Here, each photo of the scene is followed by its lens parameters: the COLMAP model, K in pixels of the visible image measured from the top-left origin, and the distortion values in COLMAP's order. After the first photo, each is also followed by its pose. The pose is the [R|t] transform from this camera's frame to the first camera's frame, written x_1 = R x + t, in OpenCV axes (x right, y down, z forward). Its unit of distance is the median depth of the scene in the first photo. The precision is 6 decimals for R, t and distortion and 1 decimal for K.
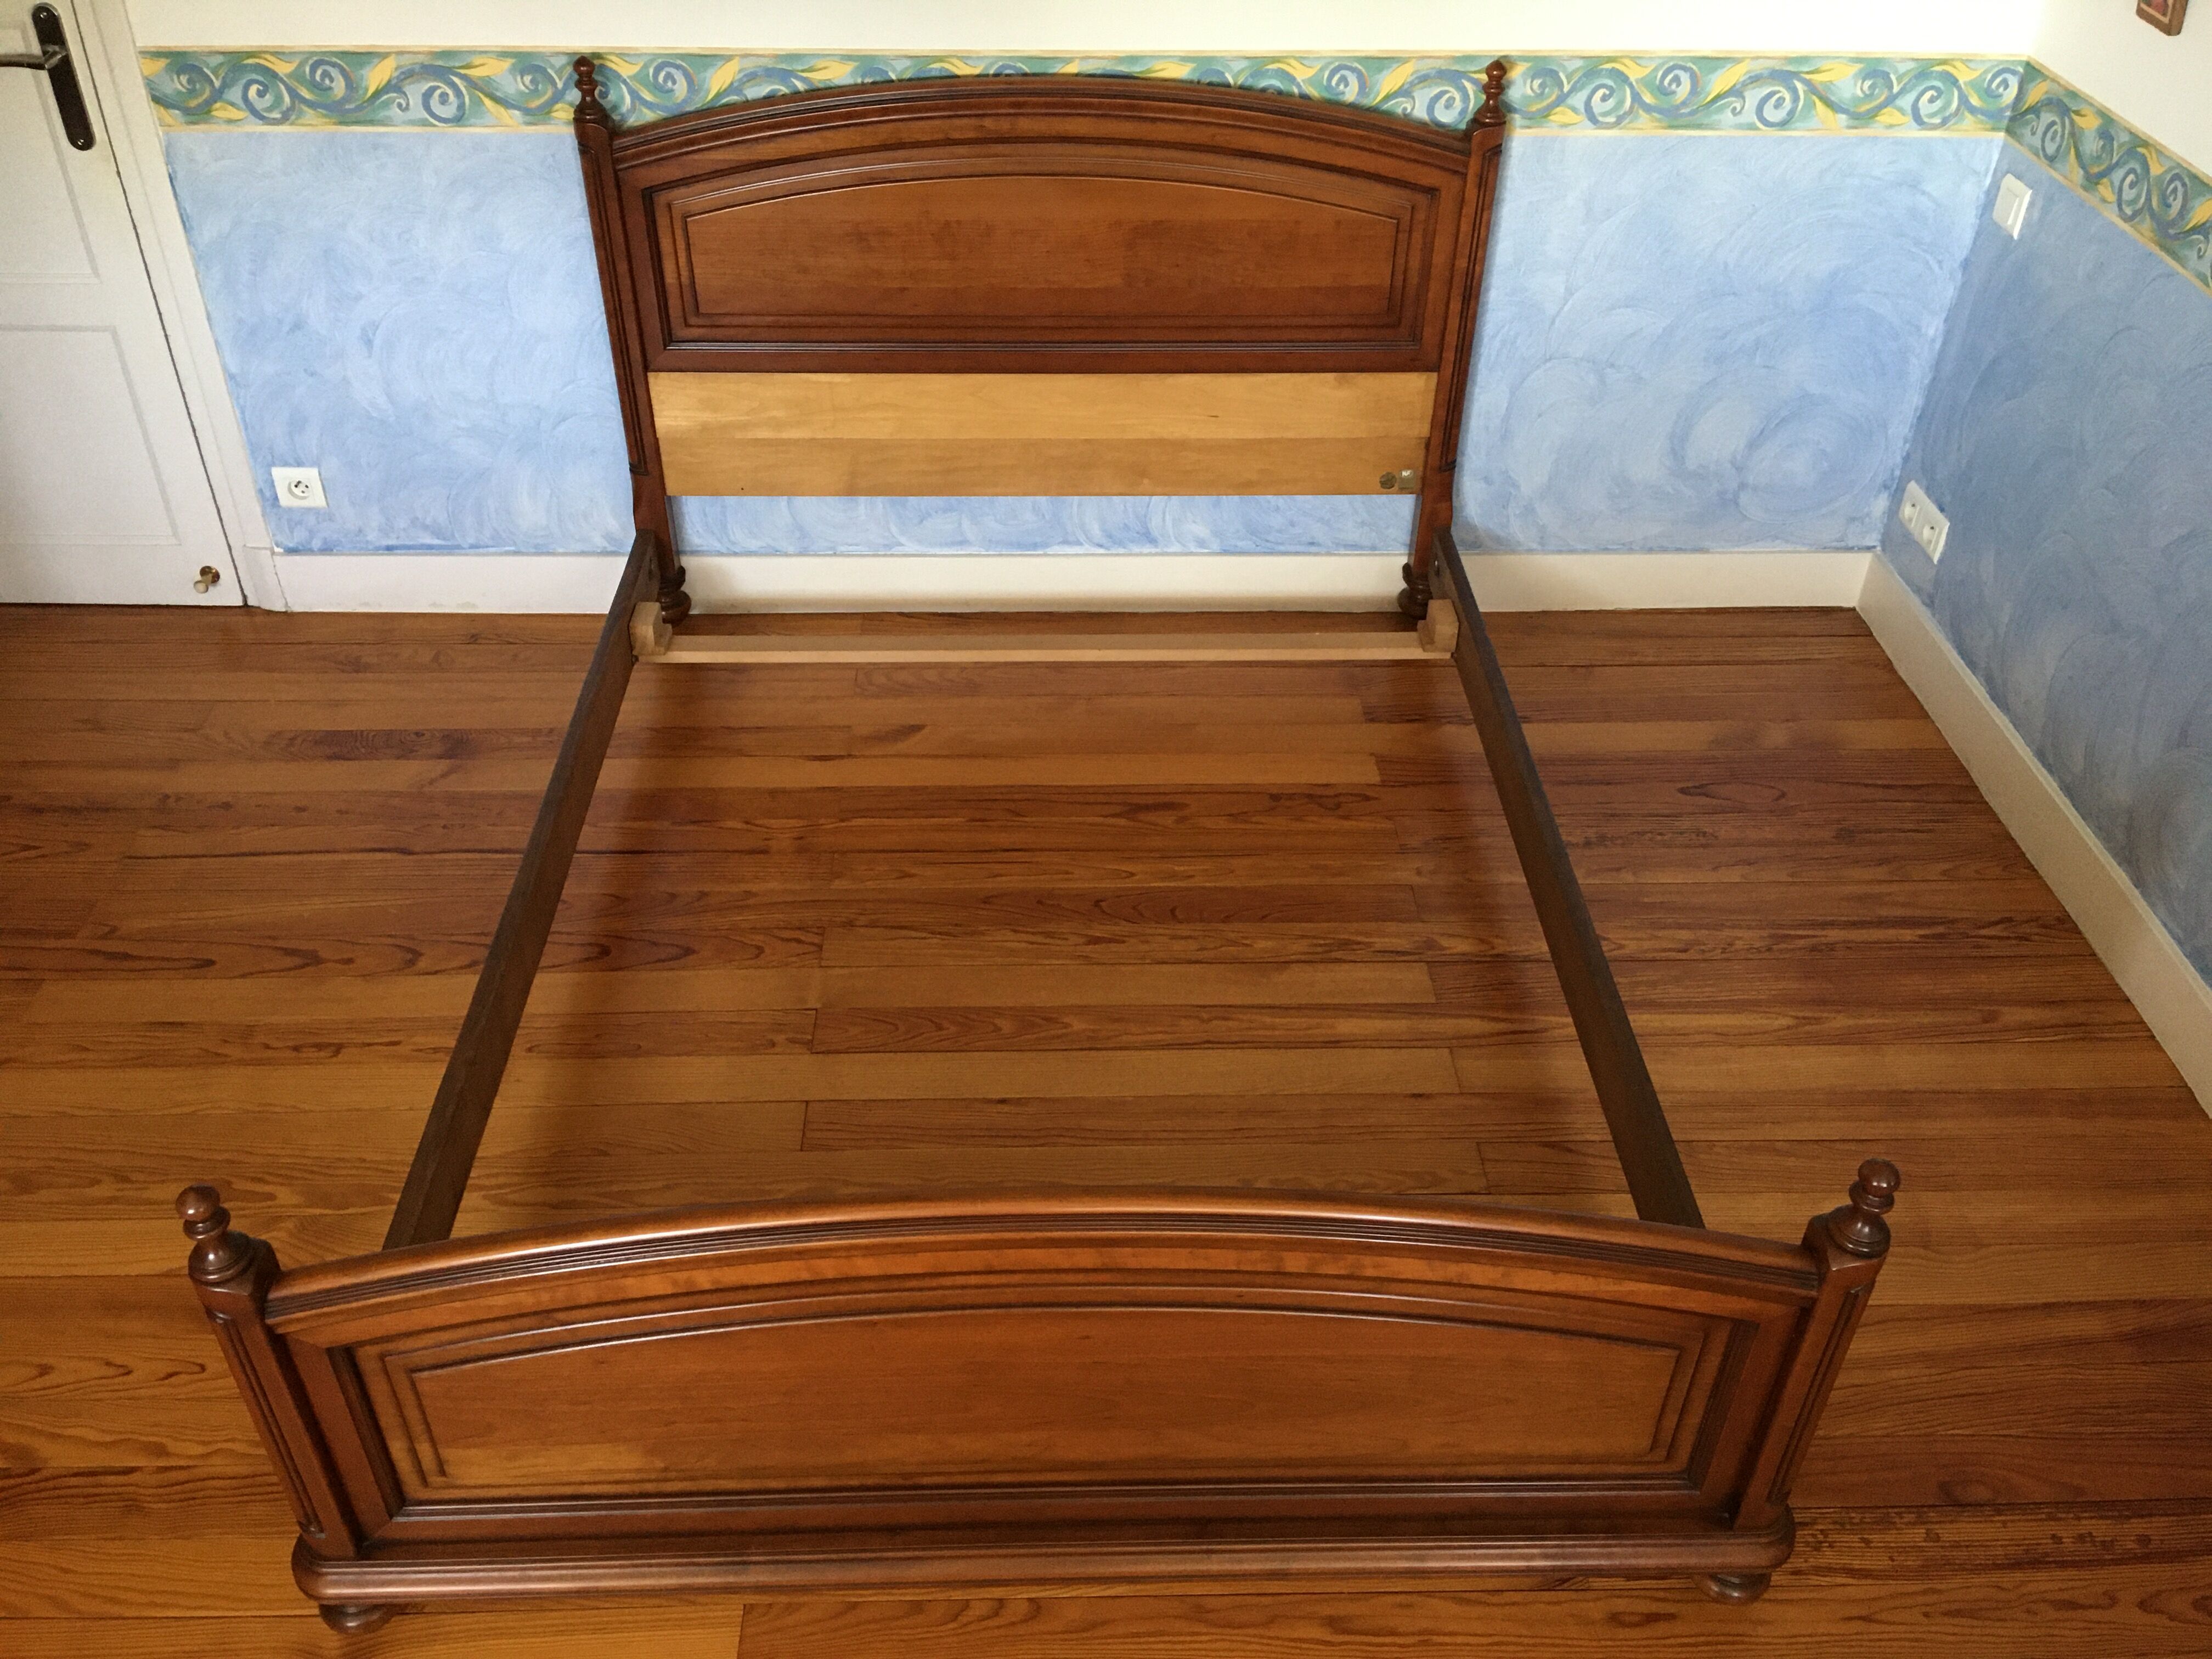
lens RADIAL K [[1864.1, 0, 1104.9], [0, 1864.1, 836.6], [0, 0, 1]] dist [0.090031, -0.133271]
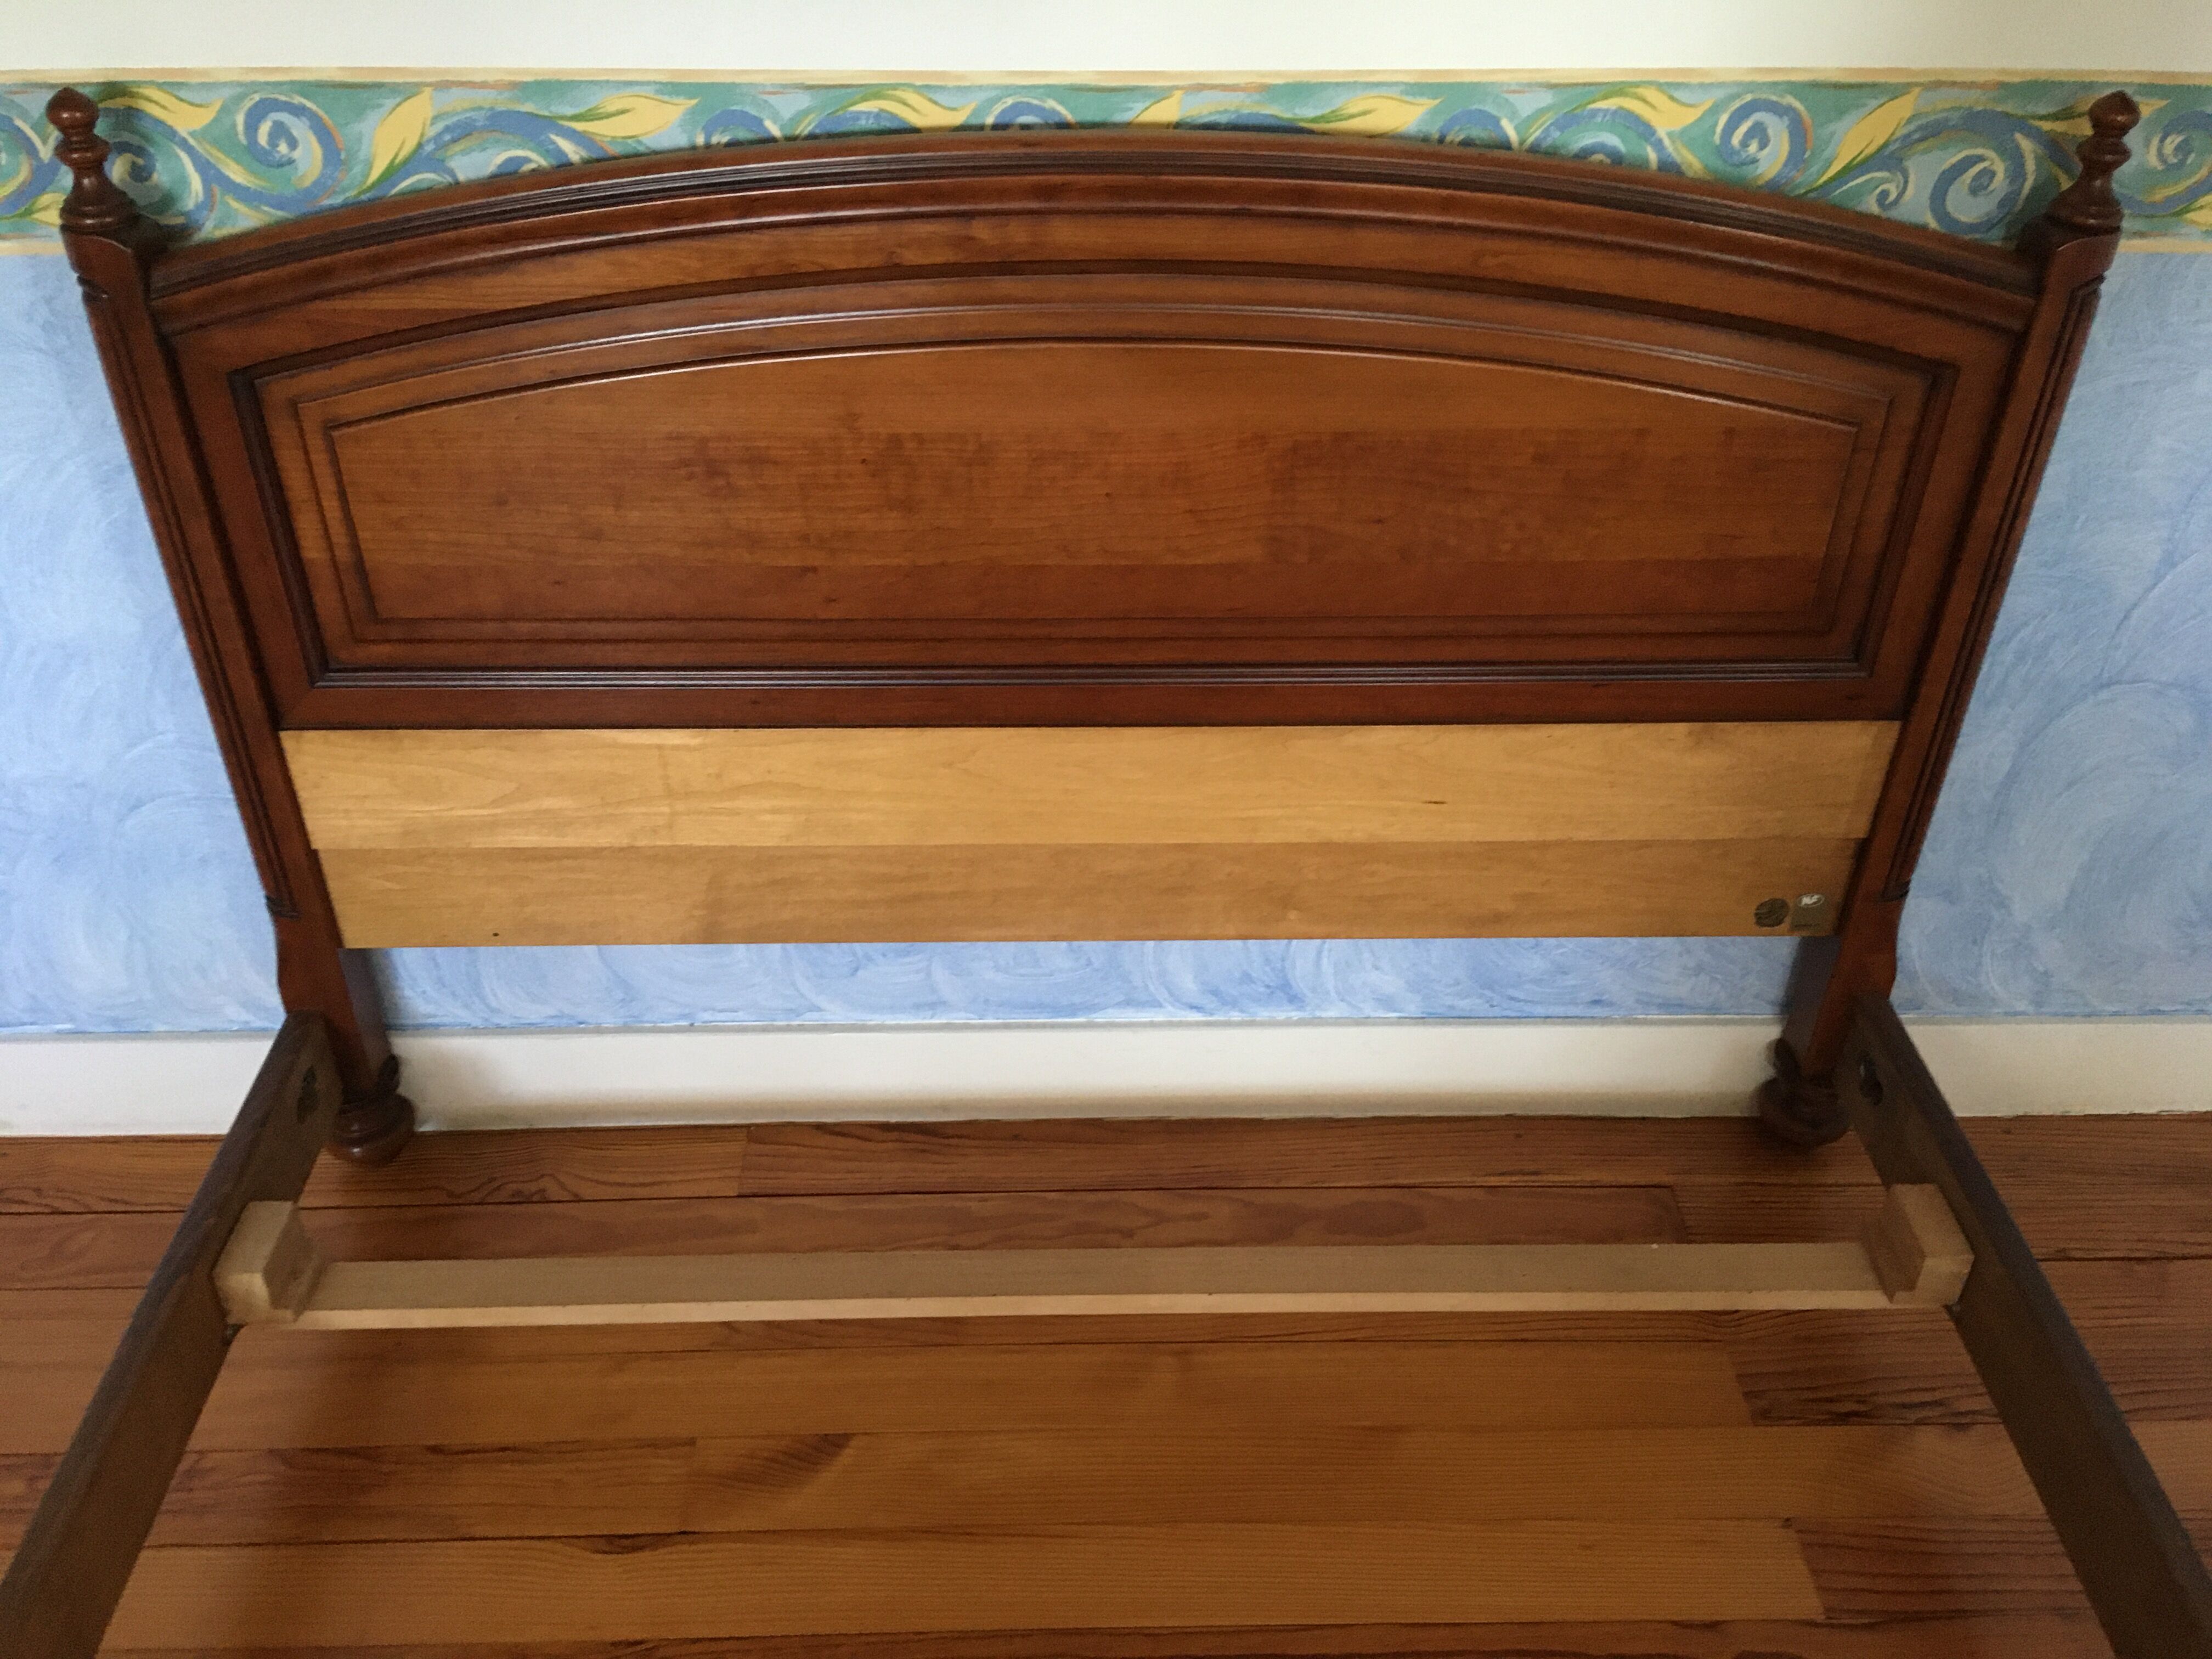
lens RADIAL K [[1864.1, 0, 1095.5], [0, 1864.1, 831.1], [0, 0, 1]] dist [0.090031, -0.133271]
pose [[0.999966, -0.000112, -0.008266, -0.029766], [-0.000263, 0.998973, -0.045302, -0.206008], [0.008262, 0.045303, 0.998939, 0.534365]]
